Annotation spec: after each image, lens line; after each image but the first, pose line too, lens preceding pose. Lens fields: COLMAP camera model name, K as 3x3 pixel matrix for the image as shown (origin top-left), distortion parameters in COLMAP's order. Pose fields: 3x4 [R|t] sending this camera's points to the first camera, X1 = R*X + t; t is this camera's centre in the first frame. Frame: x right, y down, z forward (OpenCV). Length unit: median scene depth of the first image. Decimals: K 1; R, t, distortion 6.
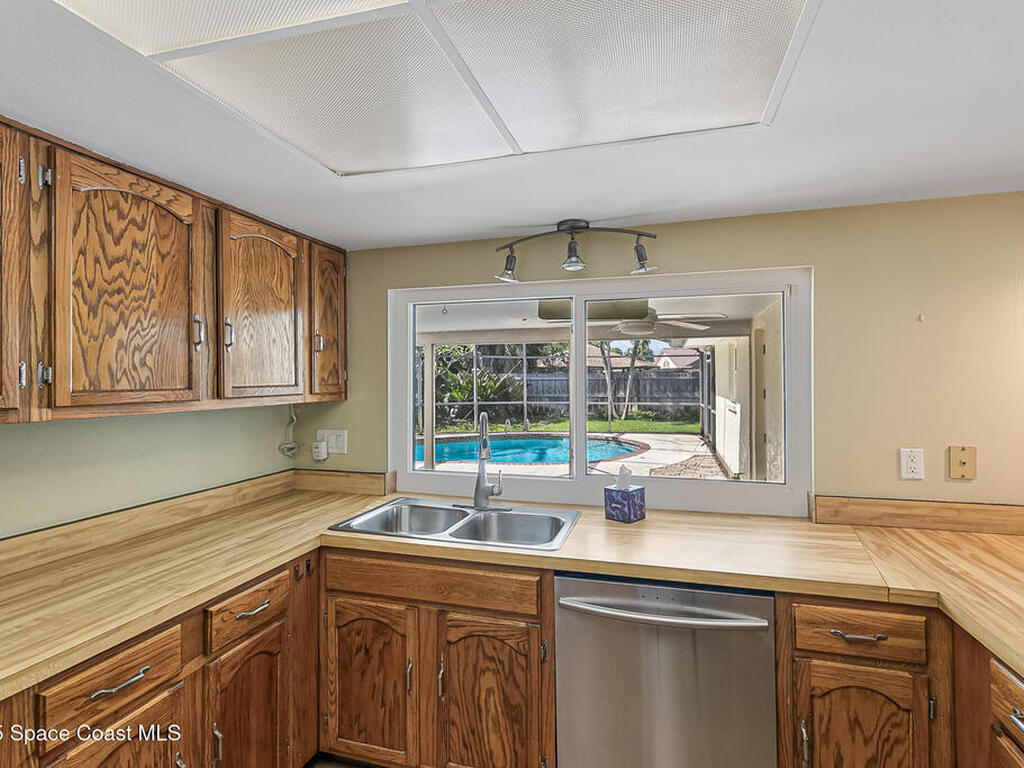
lens RADIAL K [[521.1, 0, 514.2], [0, 521.1, 376.4], [0, 0, 1]] dist [0.004403, 0.000555]
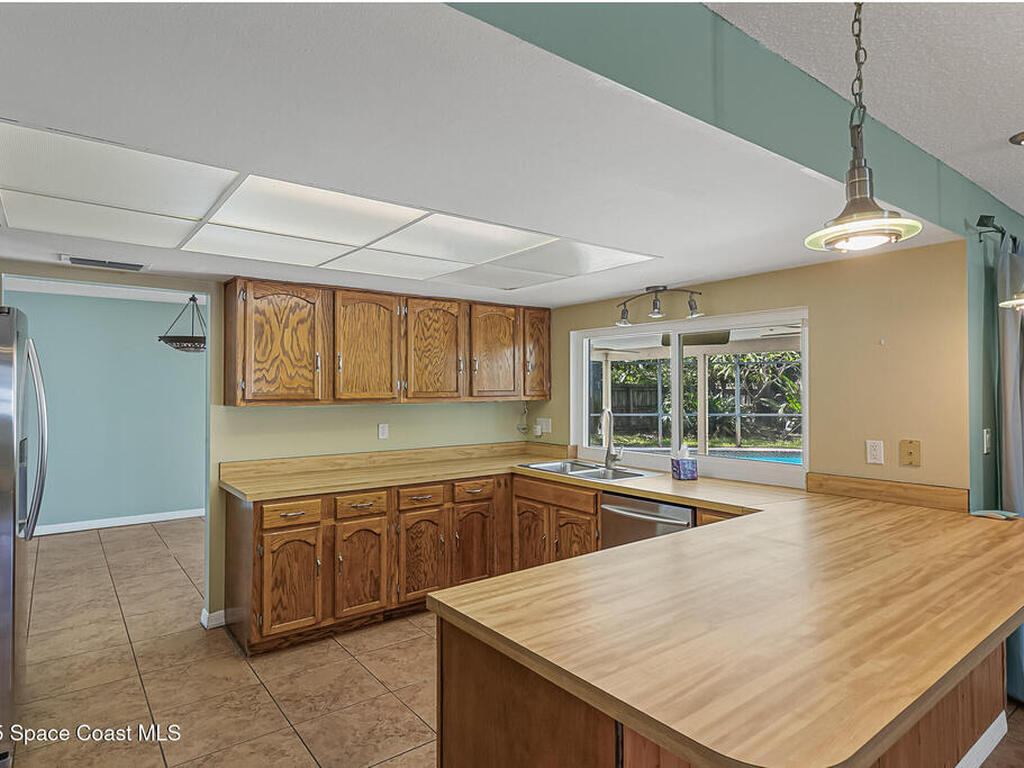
lens RADIAL K [[585.3, 0, 512.0], [0, 585.3, 384.0], [0, 0, 1]] dist [0.015455, 0.000244]
pose [[0.809591, -0.000587, -0.586994, 0.929788], [0.000615, 1.000000, -0.000152, -0.006557], [0.586994, -0.000238, 0.809591, -0.784503]]
